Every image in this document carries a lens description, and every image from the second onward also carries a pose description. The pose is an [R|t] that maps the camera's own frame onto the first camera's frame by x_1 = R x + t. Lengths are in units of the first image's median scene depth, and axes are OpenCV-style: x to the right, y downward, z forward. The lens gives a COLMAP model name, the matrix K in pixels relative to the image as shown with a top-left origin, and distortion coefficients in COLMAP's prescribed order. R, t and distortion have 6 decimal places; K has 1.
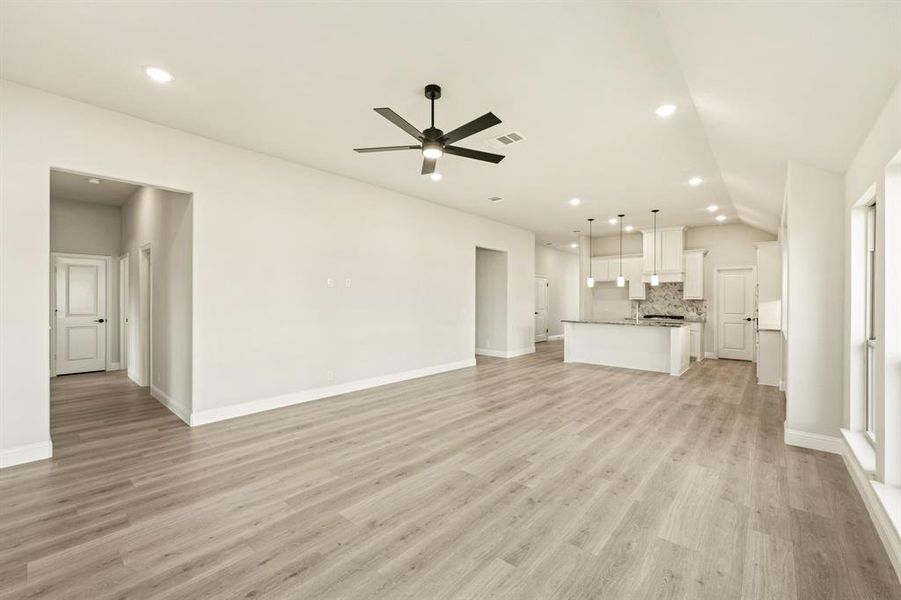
lens RADIAL K [[360.5, 0, 449.4], [0, 360.5, 301.6], [0, 0, 1]] dist [0.000254, -0.000096]
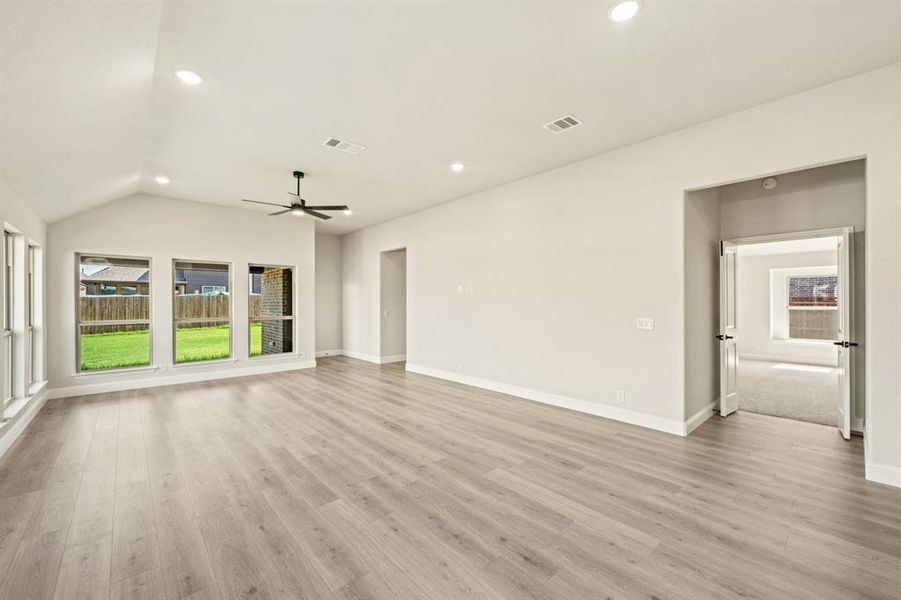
lens RADIAL K [[360.5, 0, 449.4], [0, 360.5, 301.6], [0, 0, 1]] dist [0.000254, -0.000096]
pose [[-0.111491, -0.006760, -0.993742, 1.074482], [-0.001698, 0.999977, -0.006612, -0.004220], [0.993764, 0.000950, -0.111500, 1.329300]]
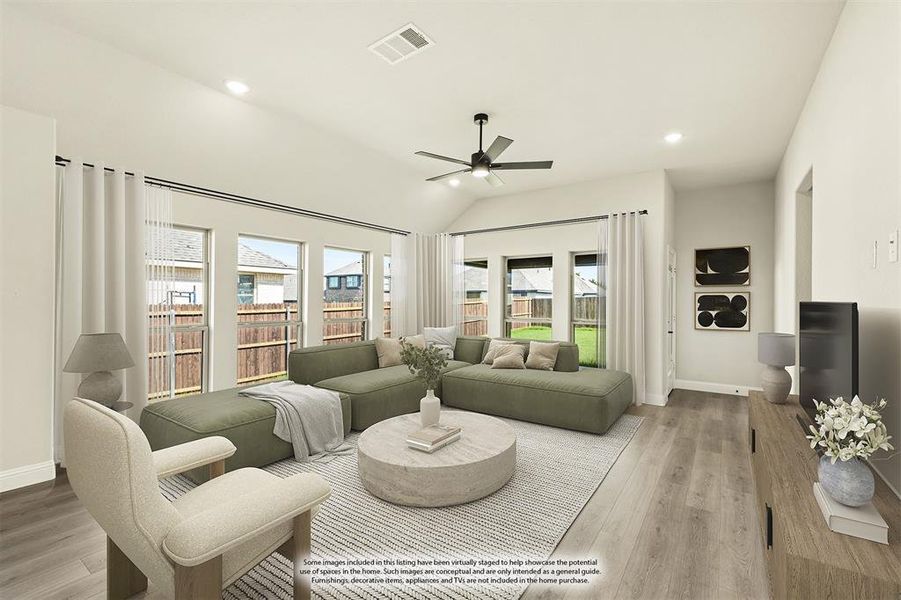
lens RADIAL K [[388.2, 0, 455.1], [0, 388.2, 301.9], [0, 0, 1]] dist [0.000754, 0.000003]
pose [[-0.992625, -0.009961, -0.120817, 0.127469], [-0.010457, 0.999939, 0.003469, -0.008816], [0.120775, 0.004707, -0.992669, 1.586658]]
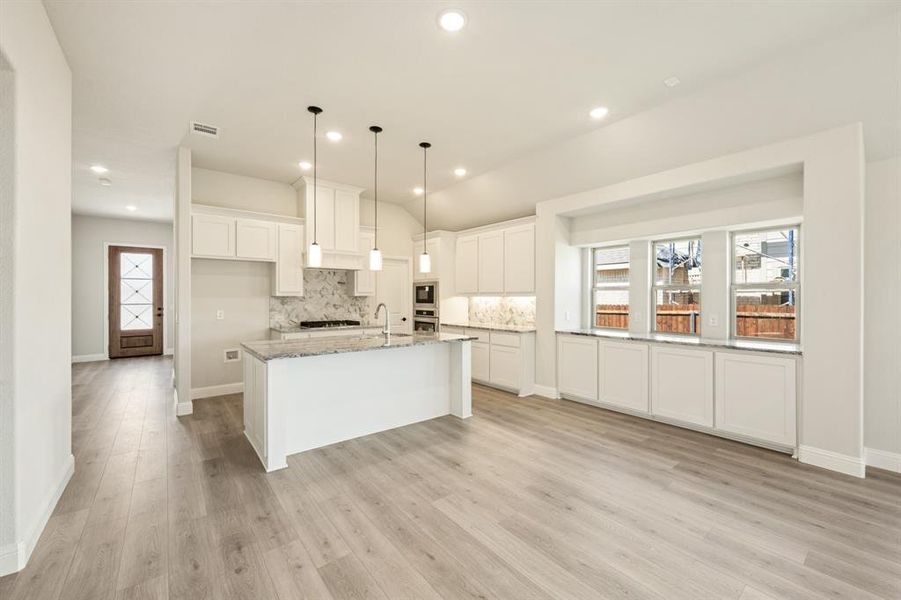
lens RADIAL K [[358.7, 0, 450.5], [0, 358.7, 300.0], [0, 0, 1]] dist [0.000195, 0.000094]
pose [[0.165341, -0.009621, 0.986190, -0.005933], [0.000877, 0.999953, 0.009608, -0.010746], [-0.986236, -0.000724, 0.165342, 1.437142]]
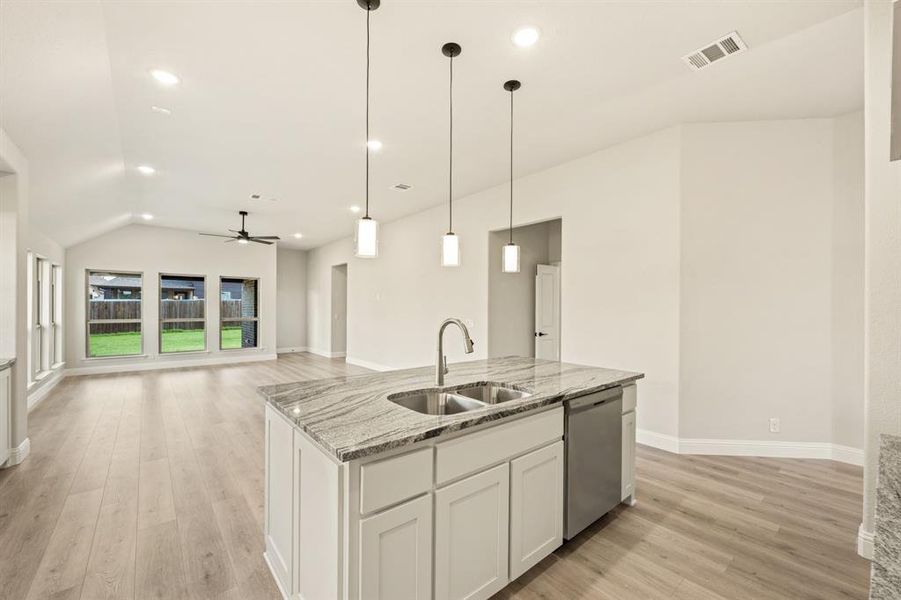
lens RADIAL K [[364.3, 0, 452.8], [0, 364.3, 307.9], [0, 0, 1]] dist [-0.000340, 0.000041]
pose [[-0.141800, -0.007057, -0.989870, 1.435962], [-0.009246, 0.999940, -0.005805, -0.003587], [0.989852, 0.008329, -0.141857, 1.867952]]
